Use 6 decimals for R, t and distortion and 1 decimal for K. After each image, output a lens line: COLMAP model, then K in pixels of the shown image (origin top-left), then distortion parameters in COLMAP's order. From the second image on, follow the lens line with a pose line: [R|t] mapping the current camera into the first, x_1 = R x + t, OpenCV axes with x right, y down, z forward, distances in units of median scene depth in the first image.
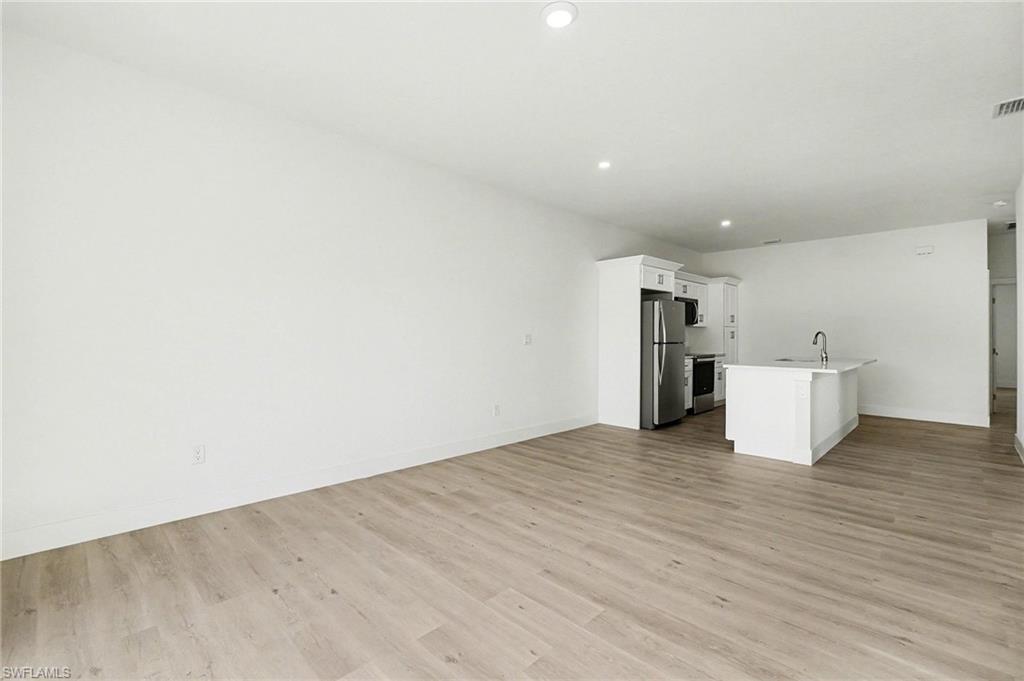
lens RADIAL K [[457.4, 0, 504.2], [0, 457.4, 335.5], [0, 0, 1]] dist [-0.003762, 0.001982]
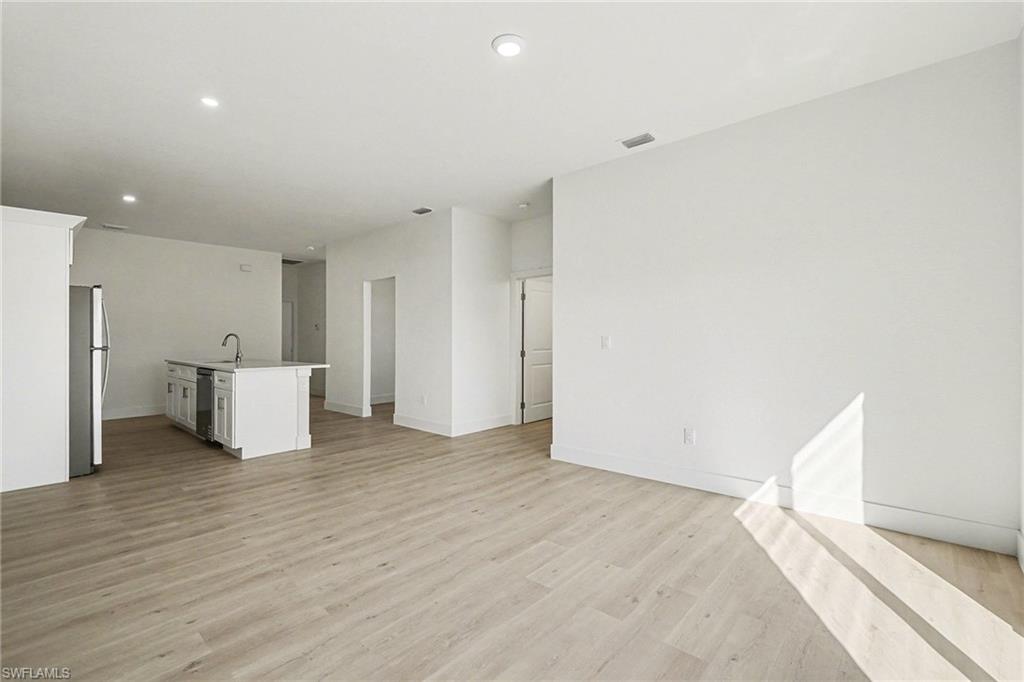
lens RADIAL K [[457.4, 0, 503.5], [0, 457.4, 334.7], [0, 0, 1]] dist [-0.003762, 0.001982]
pose [[-0.051259, 0.004106, 0.998677, -0.698600], [0.003431, 0.999986, -0.003936, 0.001275], [-0.998679, 0.003225, -0.051273, 0.745958]]
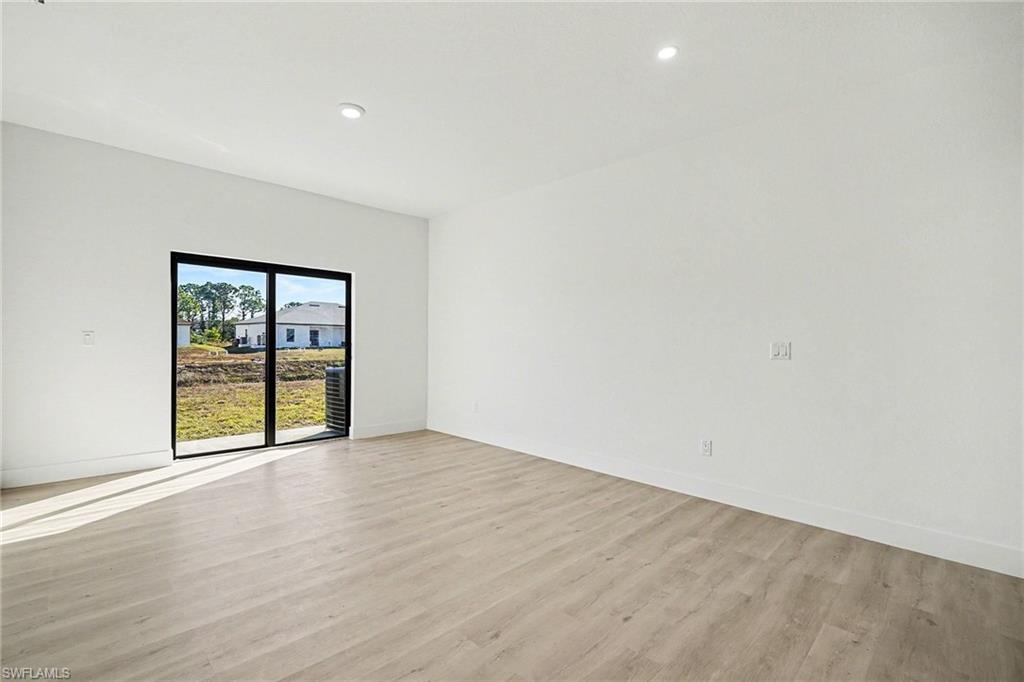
lens RADIAL K [[457.4, 0, 507.2], [0, 457.4, 345.6], [0, 0, 1]] dist [-0.003762, 0.001982]
pose [[-0.002025, 0.001486, -0.999997, 1.077212], [-0.018510, 0.999828, 0.001523, 0.009442], [0.999827, 0.018513, -0.001997, 1.040716]]
